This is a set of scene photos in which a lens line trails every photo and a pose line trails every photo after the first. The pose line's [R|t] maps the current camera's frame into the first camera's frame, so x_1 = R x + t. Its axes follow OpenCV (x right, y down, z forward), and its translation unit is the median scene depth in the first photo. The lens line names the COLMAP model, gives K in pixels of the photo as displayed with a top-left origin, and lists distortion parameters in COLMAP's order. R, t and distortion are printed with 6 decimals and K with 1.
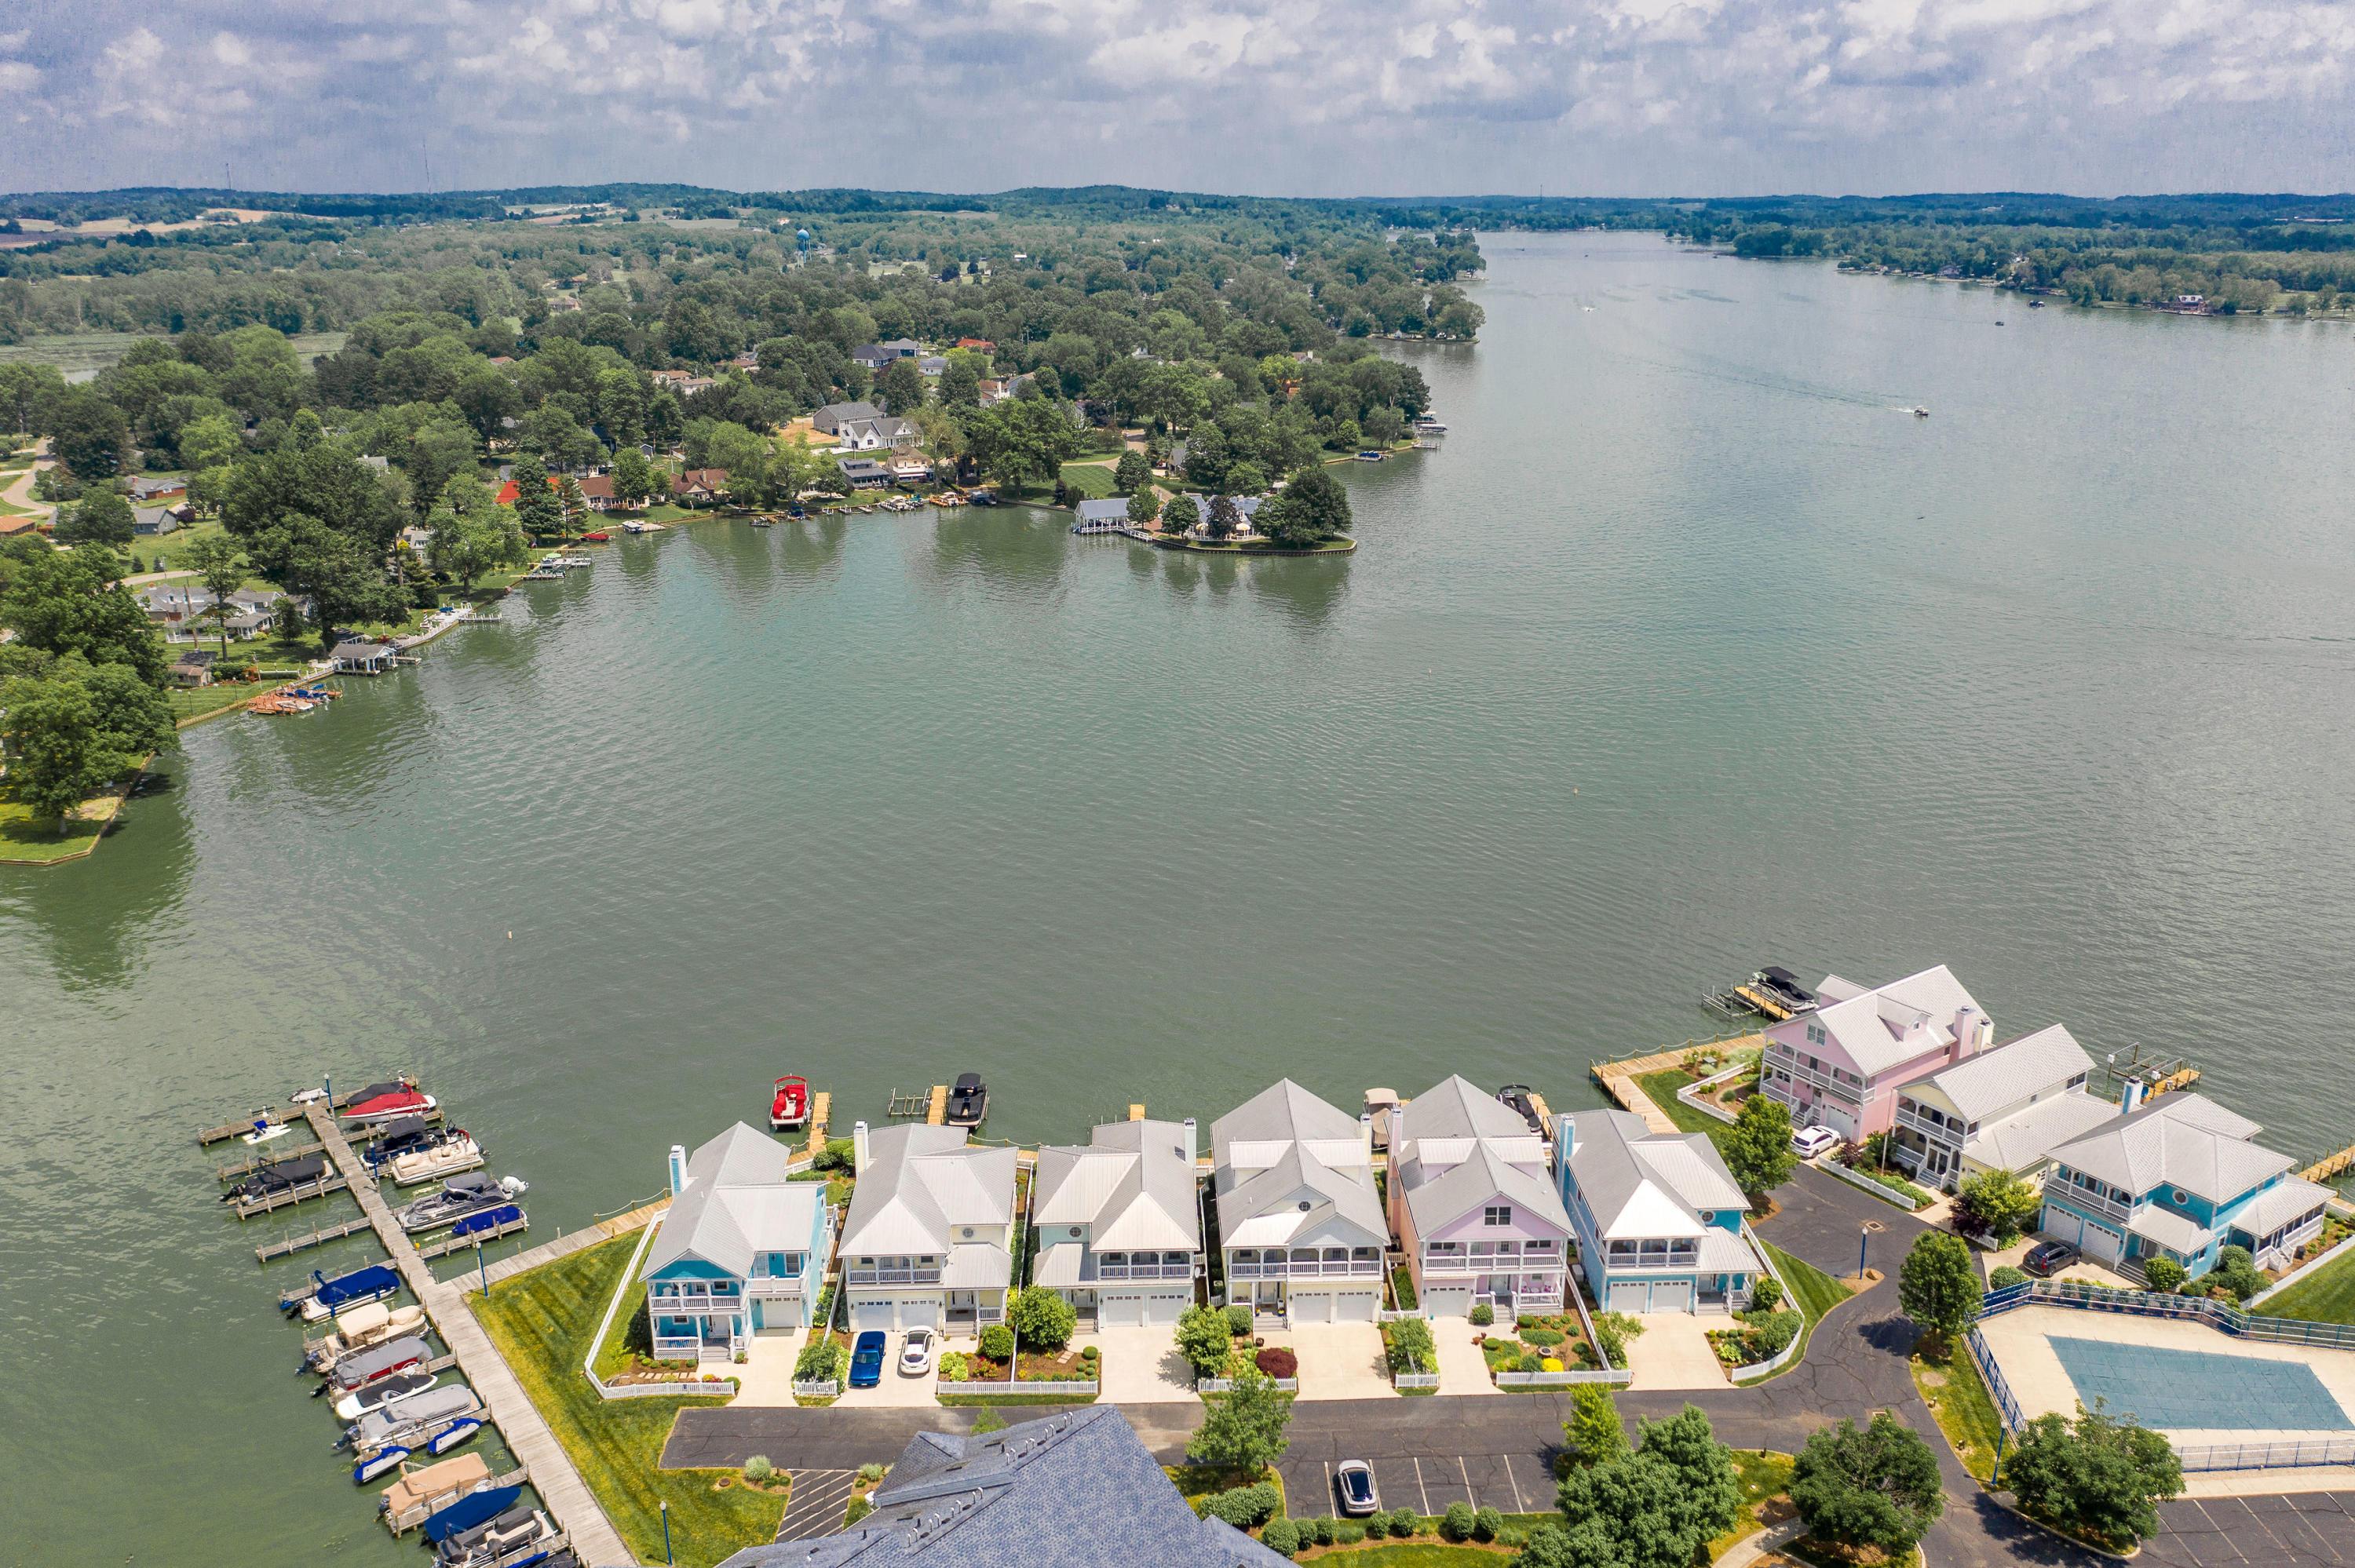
lens RADIAL K [[1855.4, 0, 1177.5], [0, 1855.4, 784.0], [0, 0, 1]] dist [-0.015828, -0.002353]
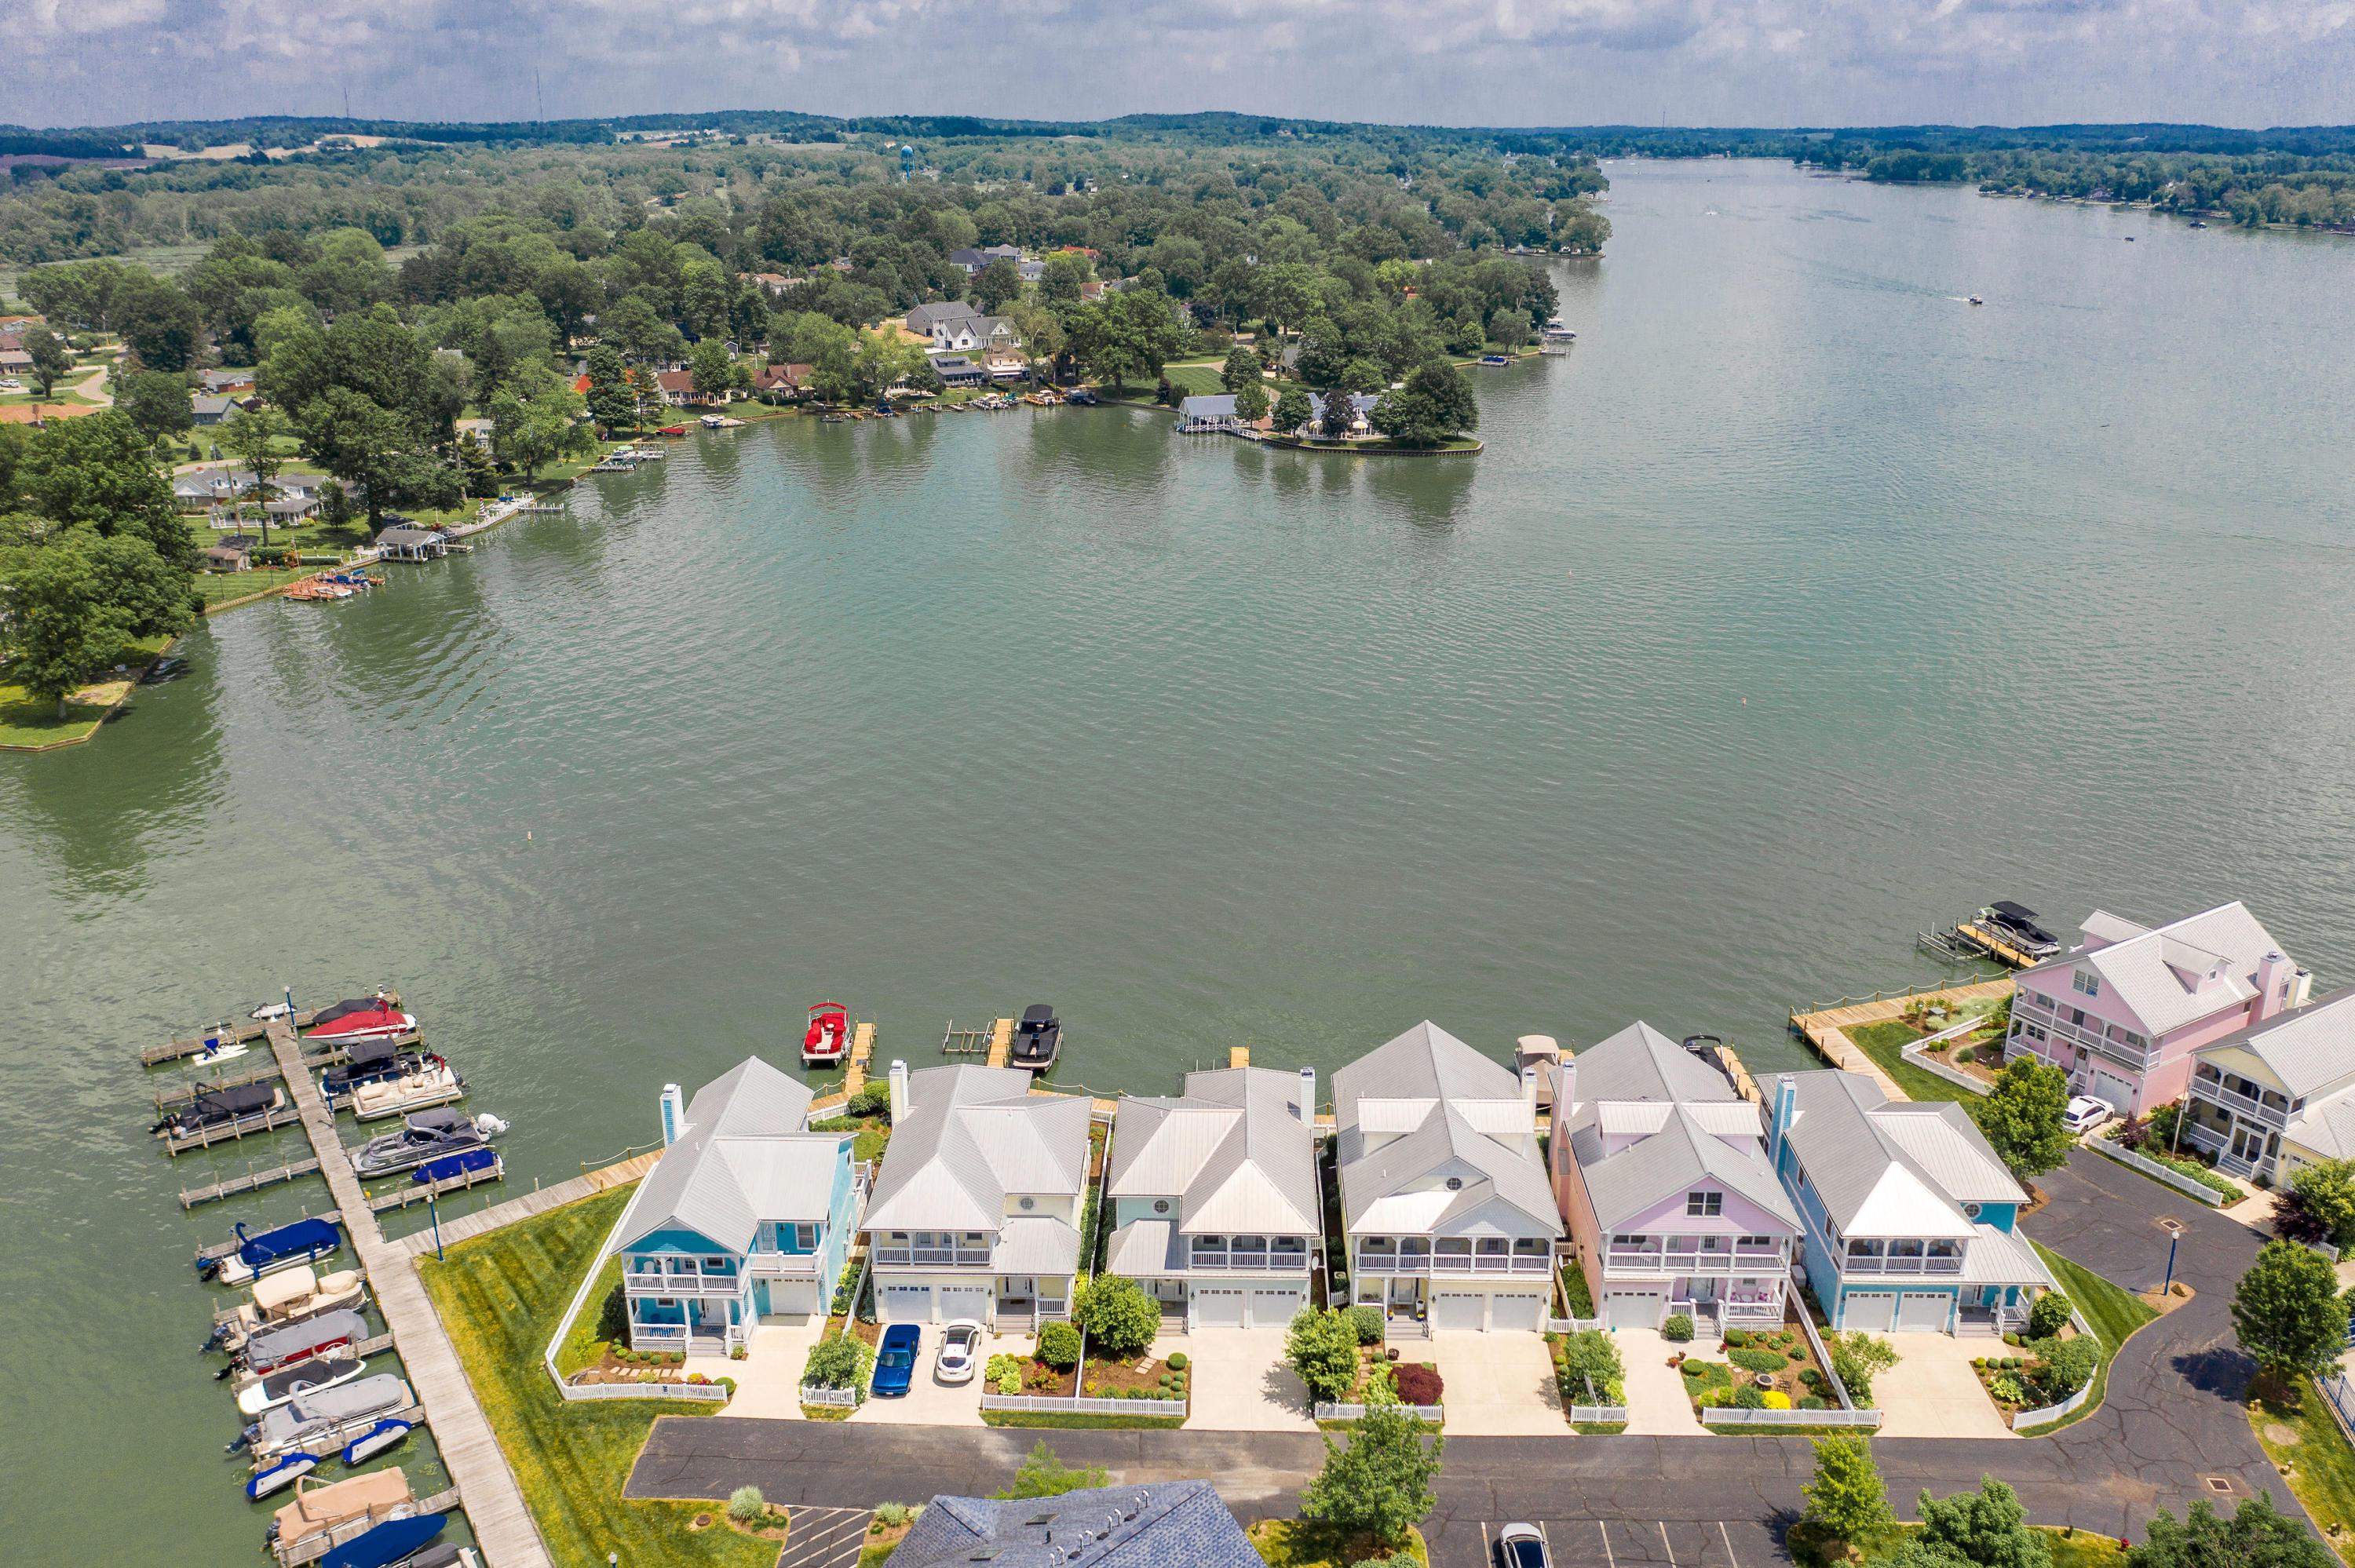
lens RADIAL K [[1853.2, 0, 1177.5], [0, 1853.2, 784.0], [0, 0, 1]] dist [-0.021805, -0.001192]
pose [[0.998408, 0.018970, -0.053123, -0.008290], [-0.017209, 0.999294, 0.033406, 0.029823], [0.053719, -0.032438, 0.998029, 0.186922]]
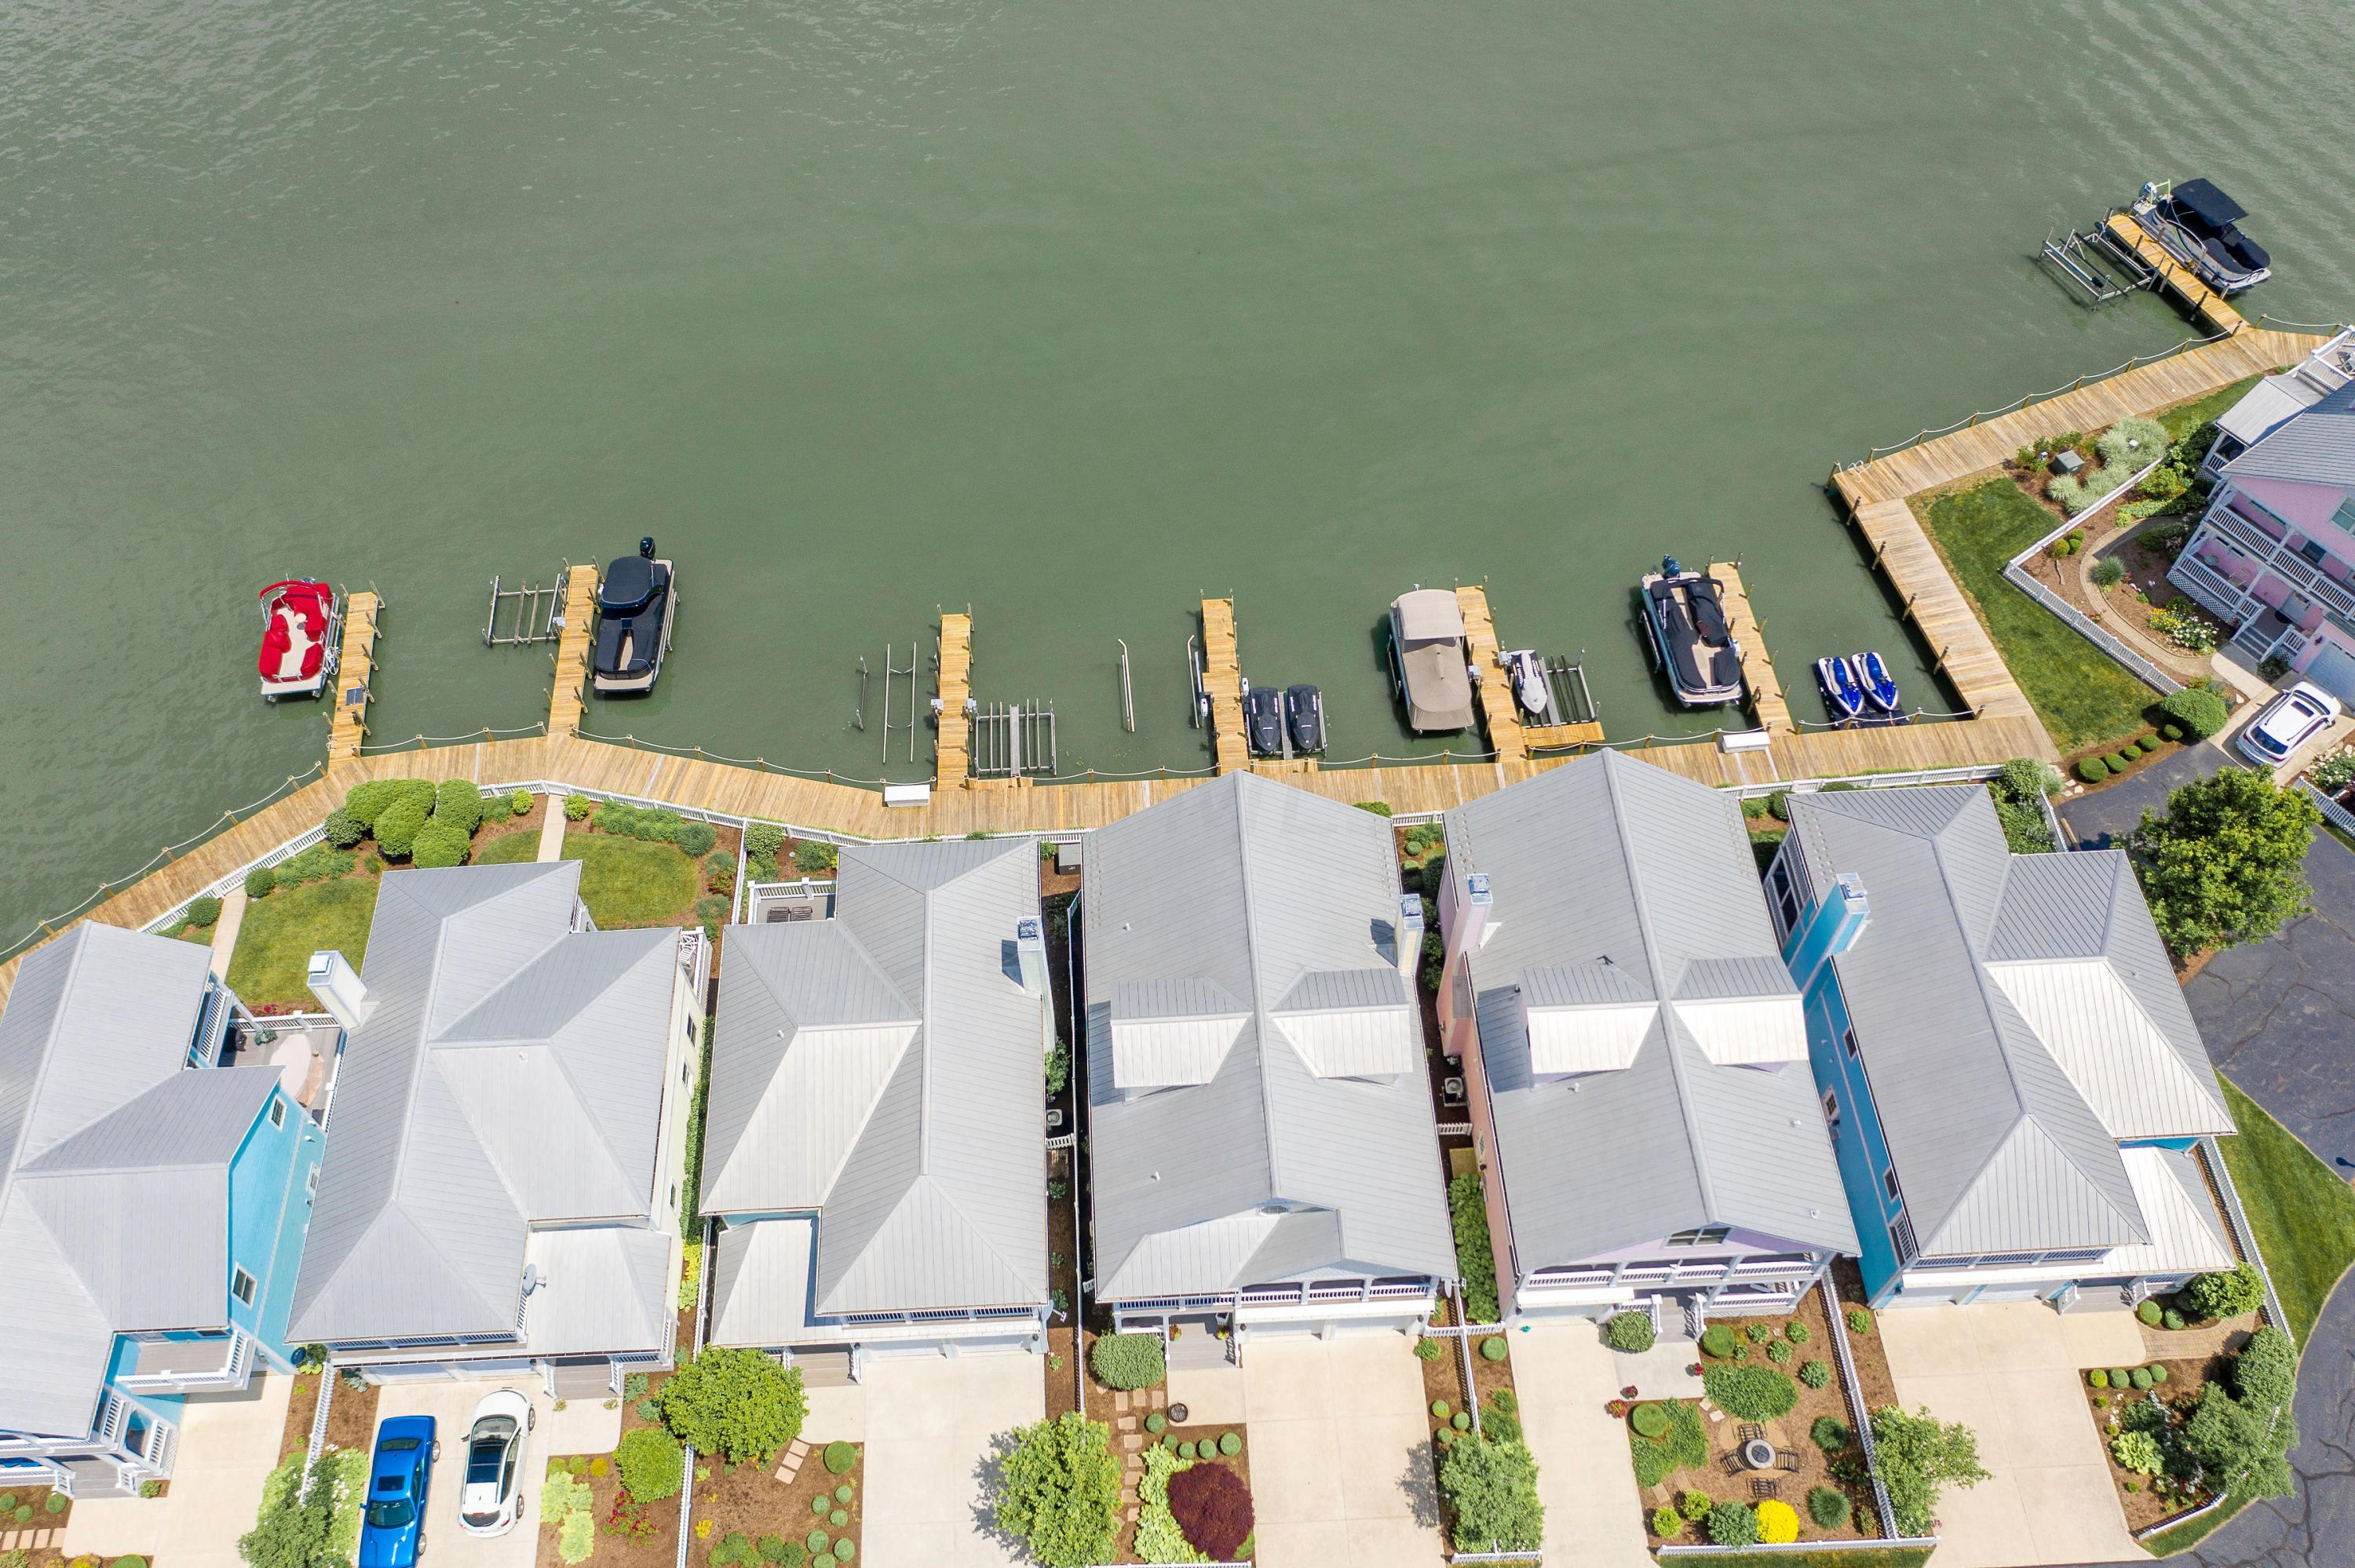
lens RADIAL K [[1848.2, 0, 1106.6], [0, 1848.2, 782.0], [0, 0, 1]] dist [-0.012728, -0.005414]
pose [[0.999197, -0.027897, -0.028755, 0.037353], [0.039738, 0.781464, 0.622683, -0.119686], [0.005100, -0.623326, 0.781945, 0.604074]]
